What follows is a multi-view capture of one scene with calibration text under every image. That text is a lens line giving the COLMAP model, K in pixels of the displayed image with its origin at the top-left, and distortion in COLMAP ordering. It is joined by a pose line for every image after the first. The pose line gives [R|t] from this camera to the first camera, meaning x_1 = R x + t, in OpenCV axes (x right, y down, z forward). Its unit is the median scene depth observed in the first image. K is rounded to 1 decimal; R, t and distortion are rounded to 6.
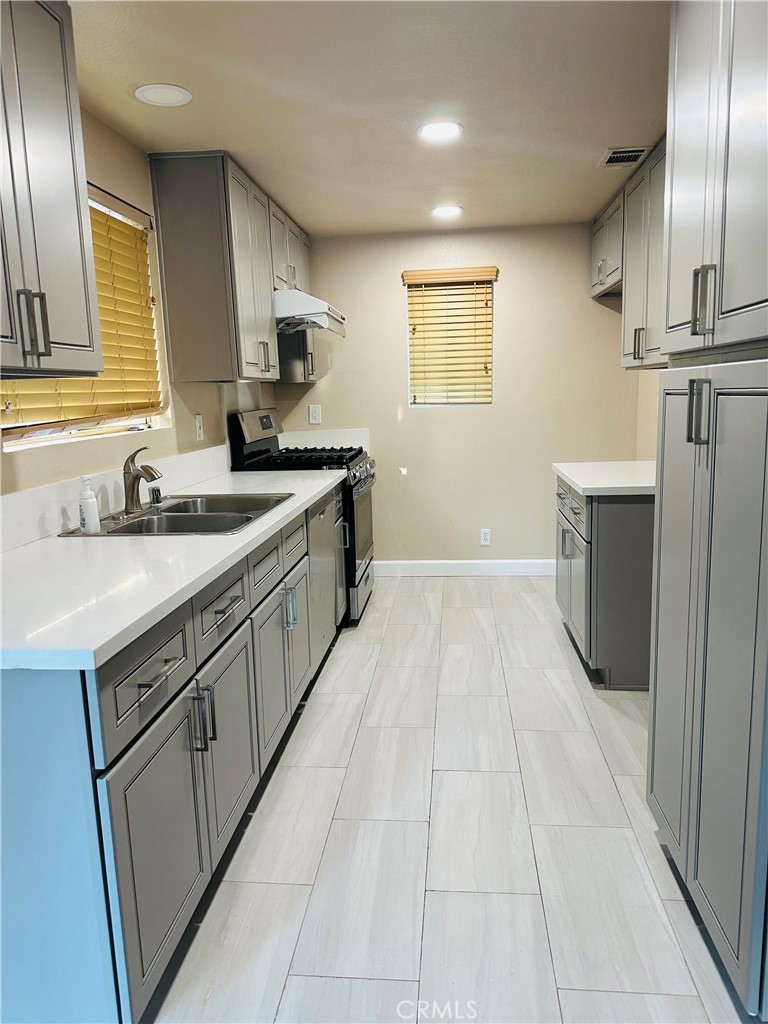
lens RADIAL K [[719.9, 0, 384.7], [0, 719.9, 515.5], [0, 0, 1]] dist [0.117363, -0.195011]
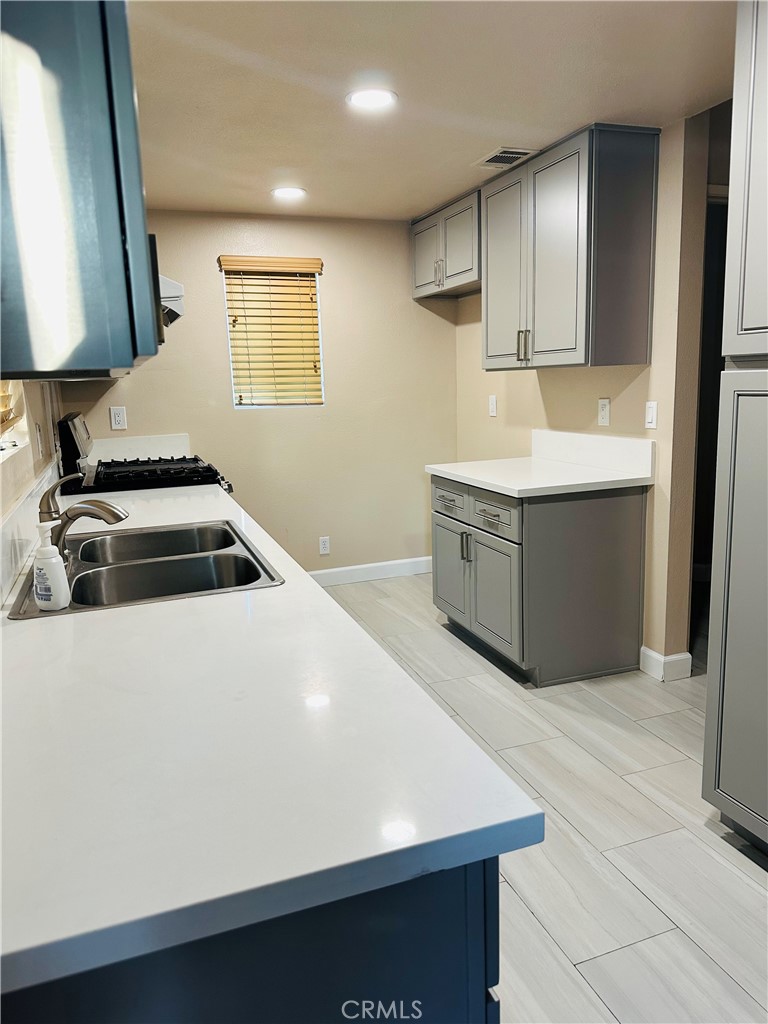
lens RADIAL K [[716.7, 0, 390.1], [0, 716.7, 507.3], [0, 0, 1]] dist [0.125227, -0.157426]
pose [[0.894759, -0.075927, 0.440048, -0.277948], [0.078913, 0.996815, 0.011537, -0.034462], [-0.439522, 0.024402, 0.897900, 0.170910]]
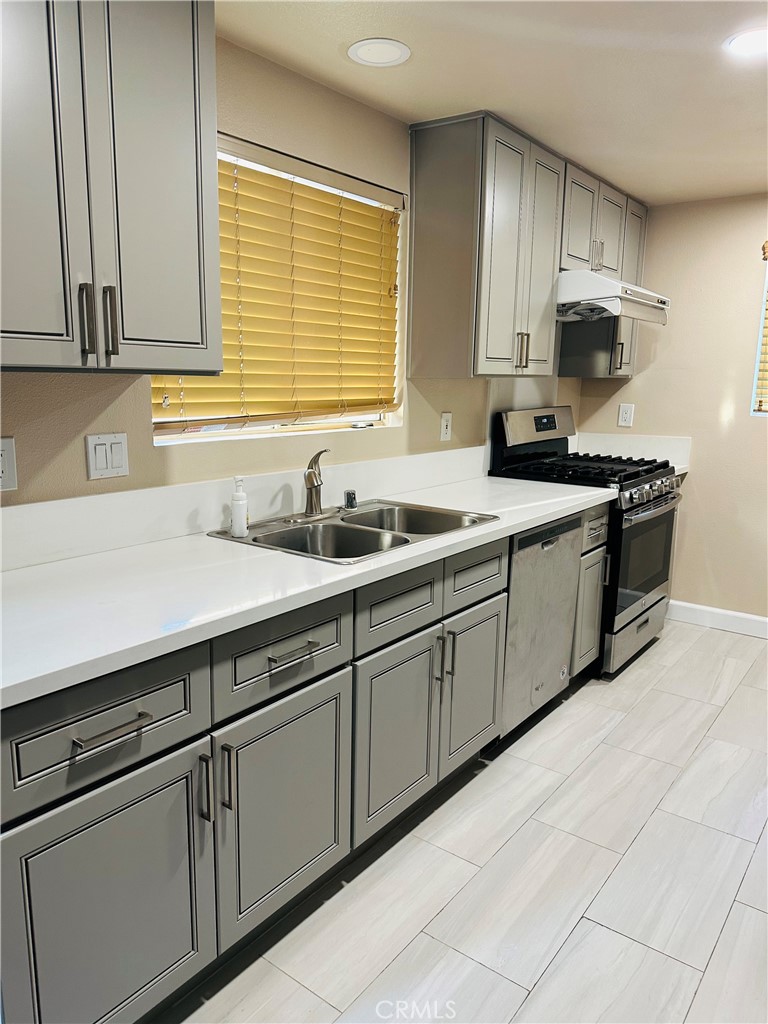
lens RADIAL K [[719.9, 0, 384.7], [0, 719.9, 515.5], [0, 0, 1]] dist [0.117363, -0.195011]
pose [[0.850239, 0.142775, -0.506665, 0.160742], [-0.130534, 0.989637, 0.059823, -0.056533], [0.509955, 0.015273, 0.860065, 0.184759]]
